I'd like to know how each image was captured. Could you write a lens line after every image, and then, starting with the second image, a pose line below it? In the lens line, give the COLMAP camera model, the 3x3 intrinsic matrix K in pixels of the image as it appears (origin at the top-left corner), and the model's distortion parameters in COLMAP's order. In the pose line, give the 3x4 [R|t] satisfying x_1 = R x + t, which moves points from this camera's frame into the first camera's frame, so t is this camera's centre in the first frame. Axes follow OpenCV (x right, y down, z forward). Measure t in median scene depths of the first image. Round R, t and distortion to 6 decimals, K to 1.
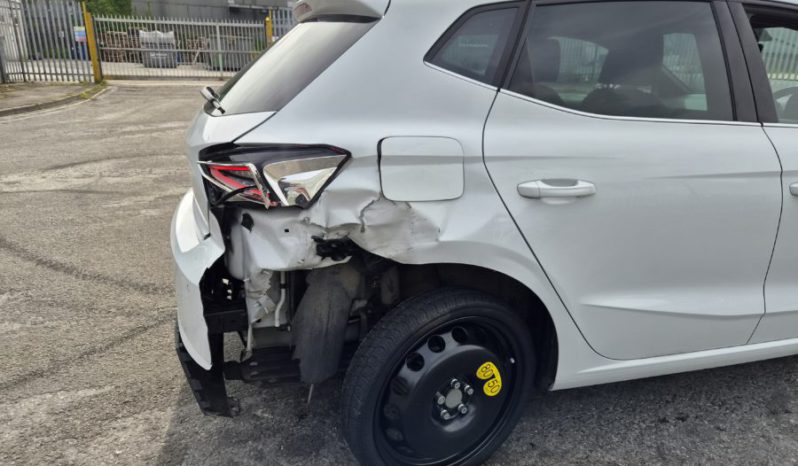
lens RADIAL K [[538.1, 0, 397.6], [0, 538.1, 235.4], [0, 0, 1]] dist [0.064512, -0.052896]
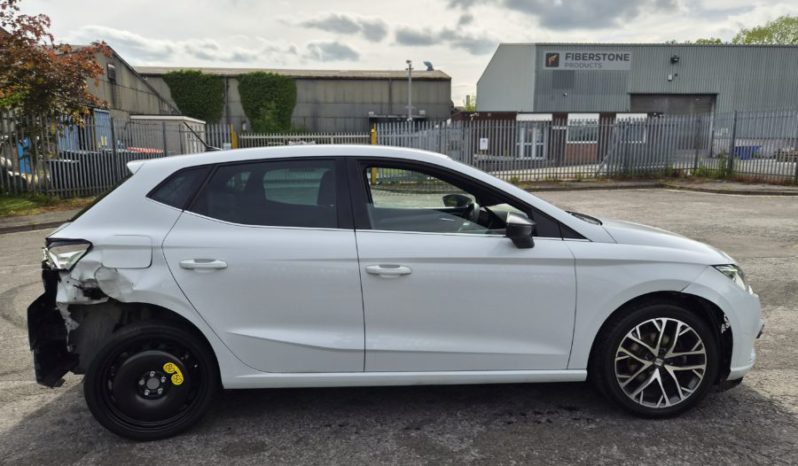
lens RADIAL K [[538.1, 0, 397.6], [0, 538.1, 235.4], [0, 0, 1]] dist [0.064512, -0.052896]
pose [[0.967402, 0.008526, -0.253102, 1.410244], [-0.051099, 0.985448, -0.162115, 0.082086], [0.248036, 0.169763, 0.953760, -0.603784]]
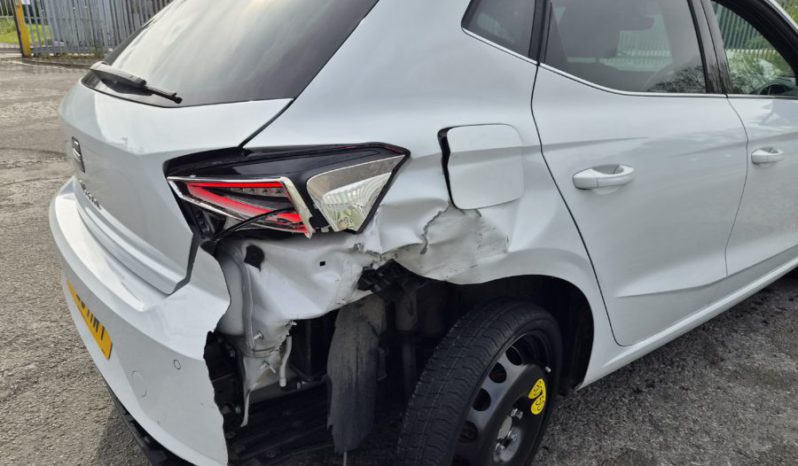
lens RADIAL K [[538.4, 0, 387.4], [0, 538.4, 240.7], [0, 0, 1]] dist [0.065979, -0.052068]
pose [[0.936802, -0.116248, 0.329982, -0.351188], [0.098310, 0.992648, 0.070599, -0.080483], [-0.335763, -0.033697, 0.941343, 0.279251]]
